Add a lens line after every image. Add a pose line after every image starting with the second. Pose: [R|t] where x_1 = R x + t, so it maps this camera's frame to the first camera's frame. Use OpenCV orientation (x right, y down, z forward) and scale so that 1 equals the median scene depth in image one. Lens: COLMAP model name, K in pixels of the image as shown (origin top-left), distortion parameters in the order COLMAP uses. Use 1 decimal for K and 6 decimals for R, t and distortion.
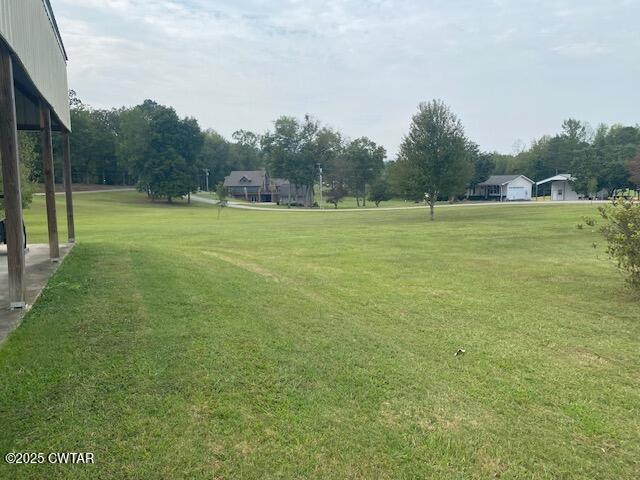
lens RADIAL K [[489.2, 0, 317.3], [0, 489.2, 242.9], [0, 0, 1]] dist [0.087645, -0.139161]
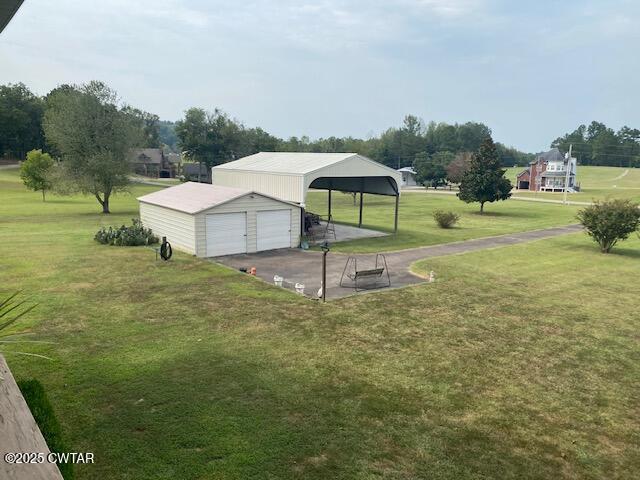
lens RADIAL K [[489.2, 0, 317.3], [0, 489.2, 242.9], [0, 0, 1]] dist [0.087645, -0.139161]
pose [[0.957079, -0.020306, 0.289114, -0.089526], [0.003339, 0.998249, 0.059059, -0.001044], [-0.289807, -0.055558, 0.955471, -0.157725]]
